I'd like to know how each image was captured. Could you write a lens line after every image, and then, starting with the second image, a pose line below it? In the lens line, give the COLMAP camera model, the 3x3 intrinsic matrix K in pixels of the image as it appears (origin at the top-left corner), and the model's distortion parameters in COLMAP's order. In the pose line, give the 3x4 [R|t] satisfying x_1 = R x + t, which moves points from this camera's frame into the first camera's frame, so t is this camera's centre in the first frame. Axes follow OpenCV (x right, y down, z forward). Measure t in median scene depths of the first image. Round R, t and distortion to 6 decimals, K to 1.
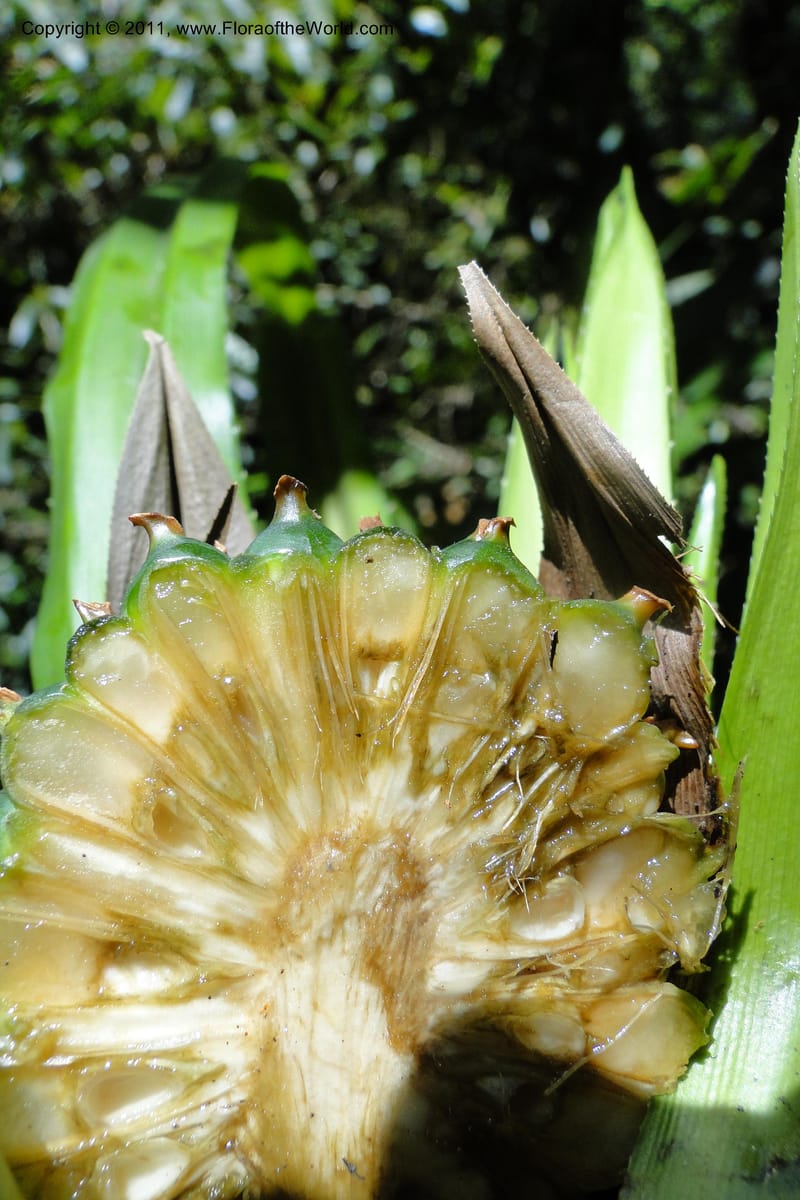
lens RADIAL K [[959.9, 0, 386.8], [0, 959.9, 603.2], [0, 0, 1]] dist [-0.001762, -0.083724]
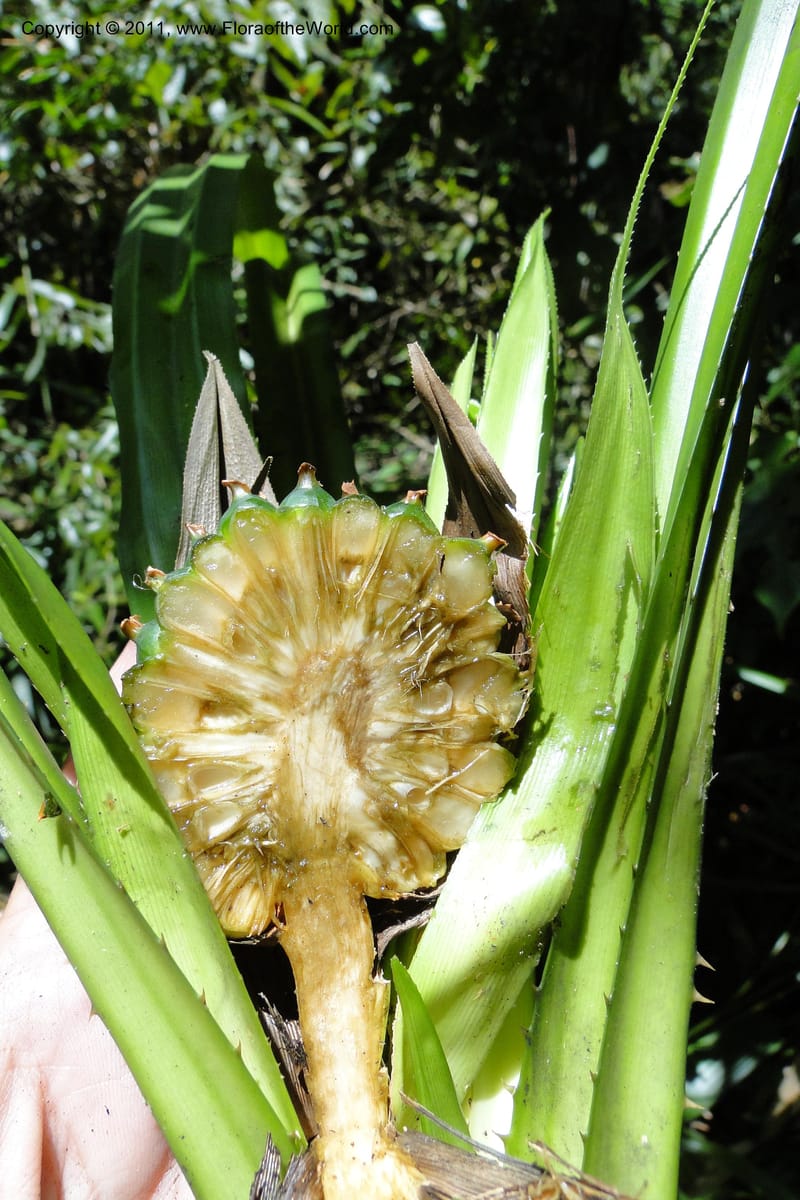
lens RADIAL K [[994.1, 0, 400.0], [0, 994.1, 600.0], [0, 0, 1]] dist [-0.002852, -0.001445]
pose [[0.997492, 0.048486, 0.051556, -0.009252], [-0.053178, 0.994159, 0.093915, -0.062264], [-0.046702, -0.096421, 0.994244, -0.995771]]
